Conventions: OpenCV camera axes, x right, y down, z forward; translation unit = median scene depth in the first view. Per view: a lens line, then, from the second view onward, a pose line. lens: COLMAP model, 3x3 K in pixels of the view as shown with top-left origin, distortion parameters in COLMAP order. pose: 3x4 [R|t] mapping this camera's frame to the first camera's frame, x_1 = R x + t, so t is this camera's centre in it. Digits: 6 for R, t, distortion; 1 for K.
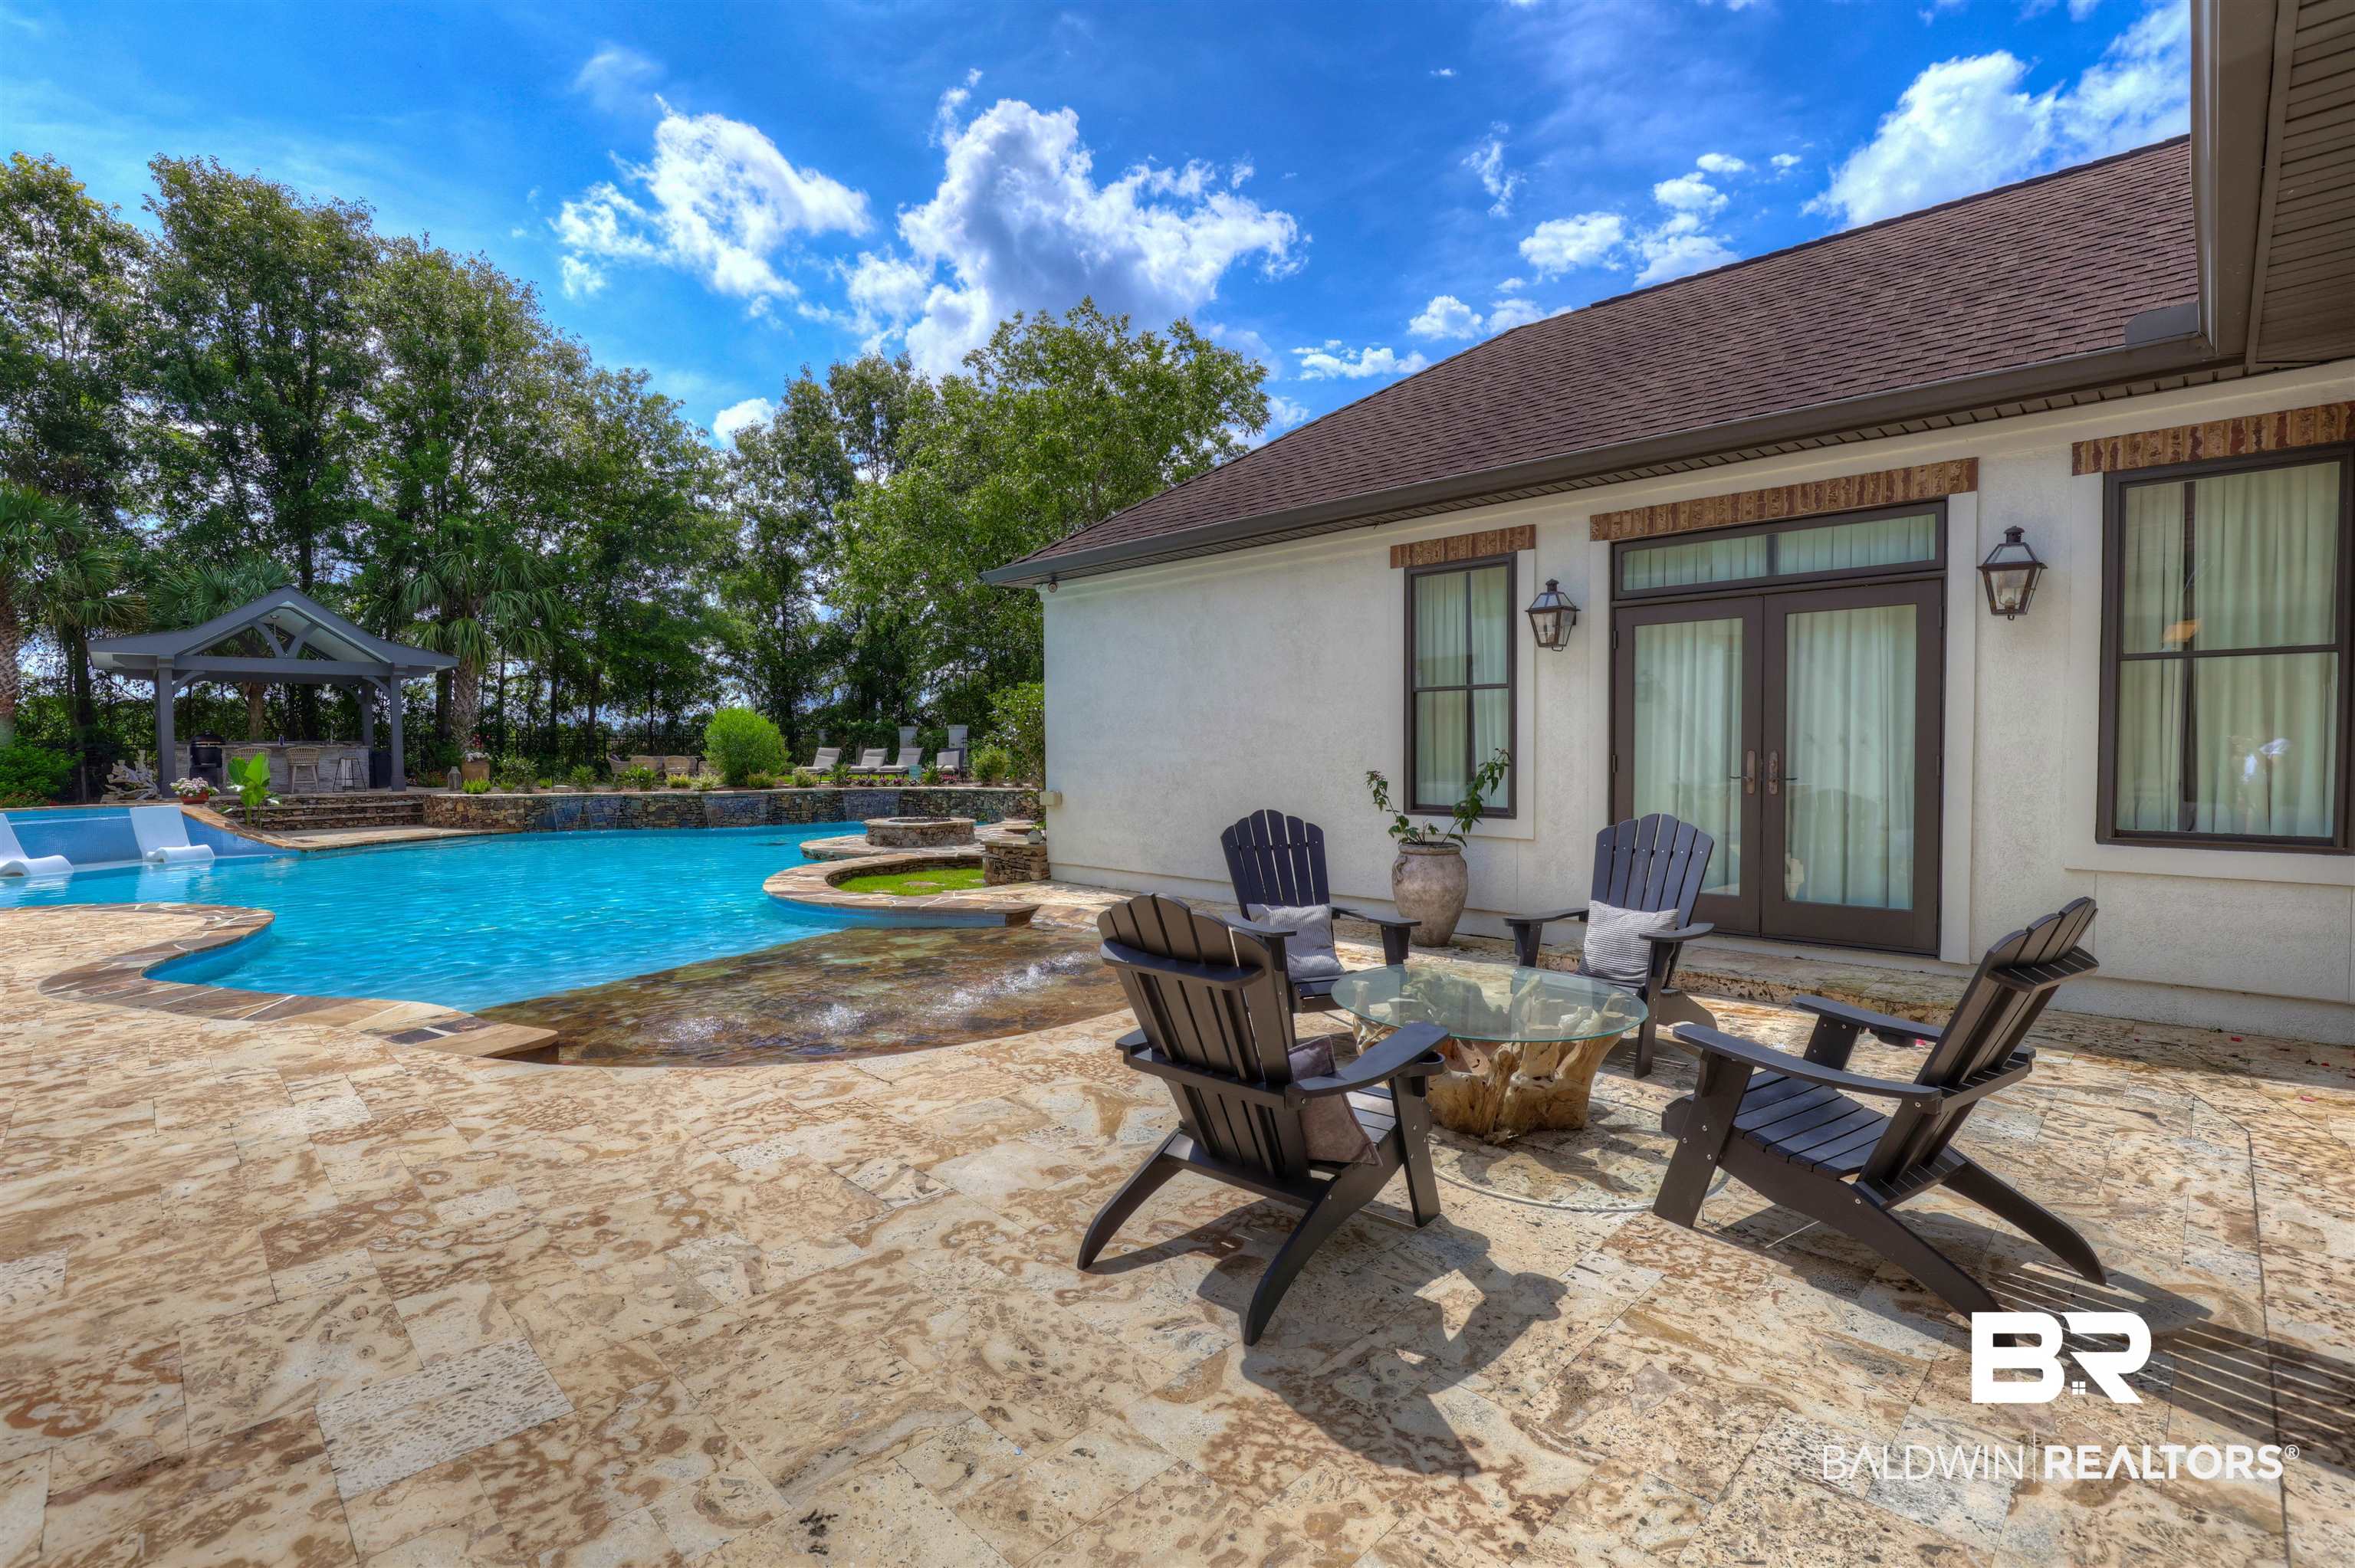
lens RADIAL K [[1087.4, 0, 1190.2], [0, 1087.4, 783.9], [0, 0, 1]] dist [-0.030206, 0.001088]
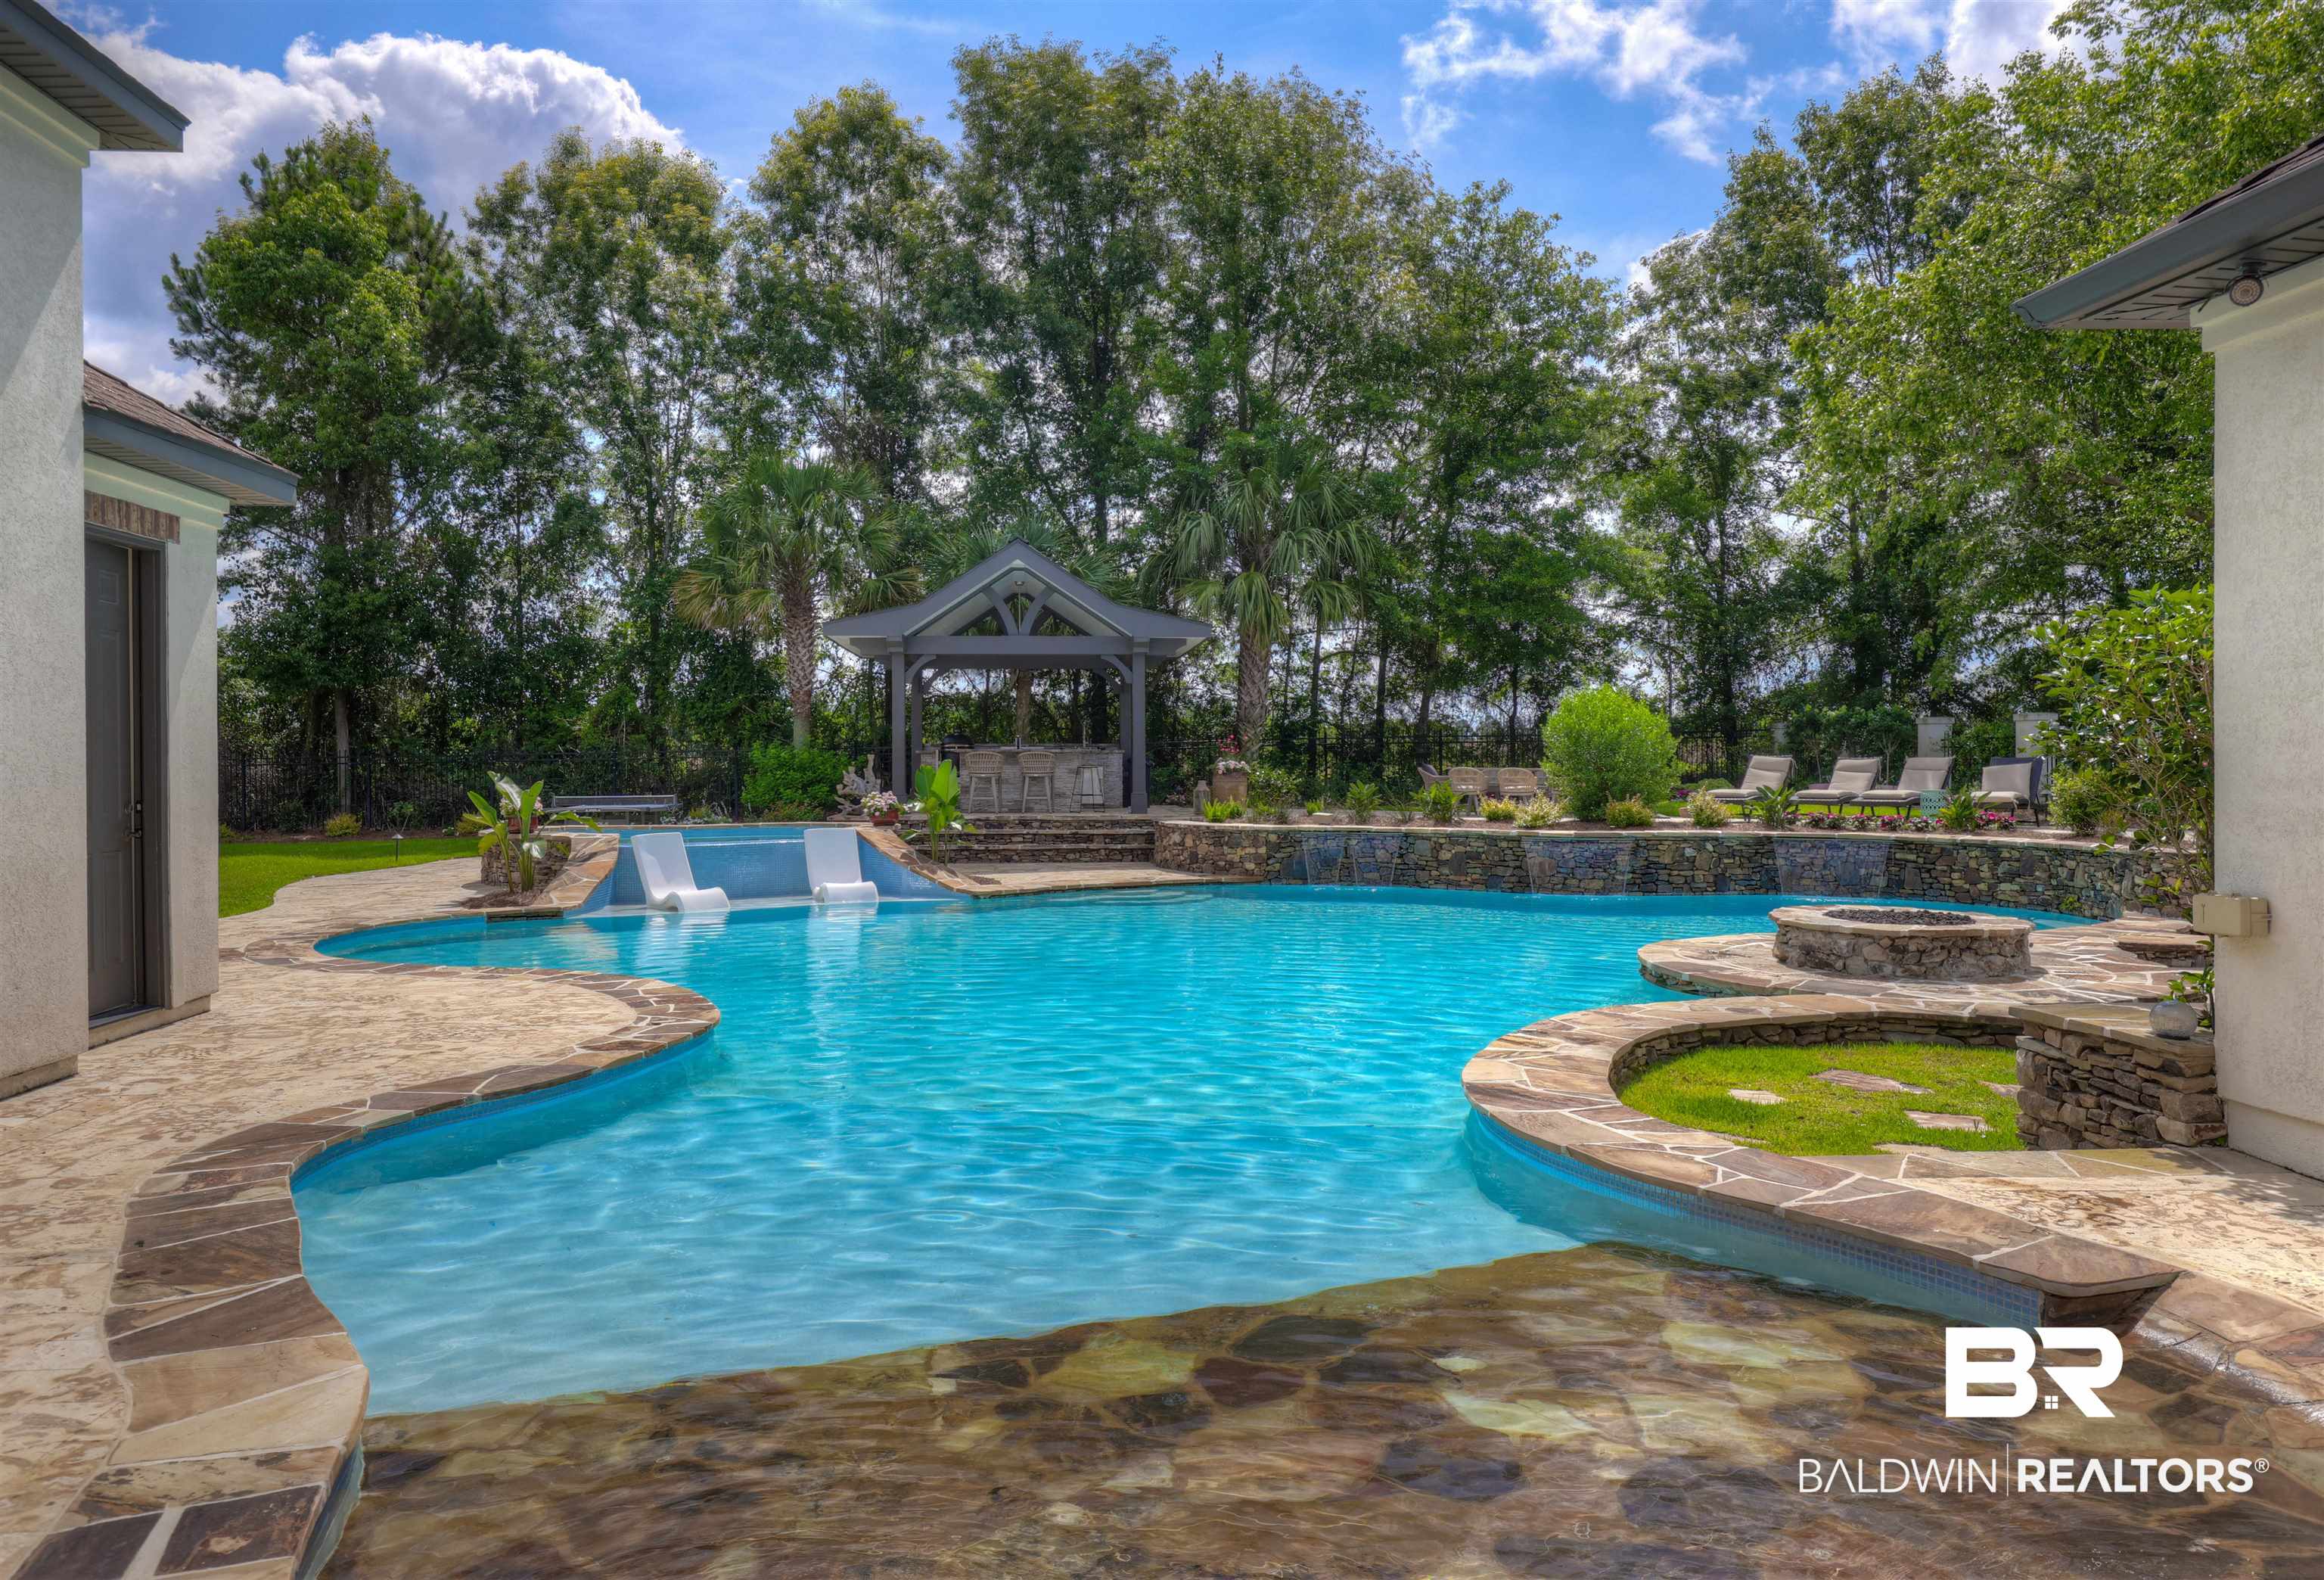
lens RADIAL K [[1596.9, 0, 1101.5], [0, 1596.9, 761.0], [0, 0, 1]] dist [-0.003518, -0.001772]
pose [[0.729173, 0.006951, -0.684294, -0.017380], [-0.025861, 0.999514, -0.017404, -0.007038], [0.683841, 0.030387, 0.728998, 0.152154]]
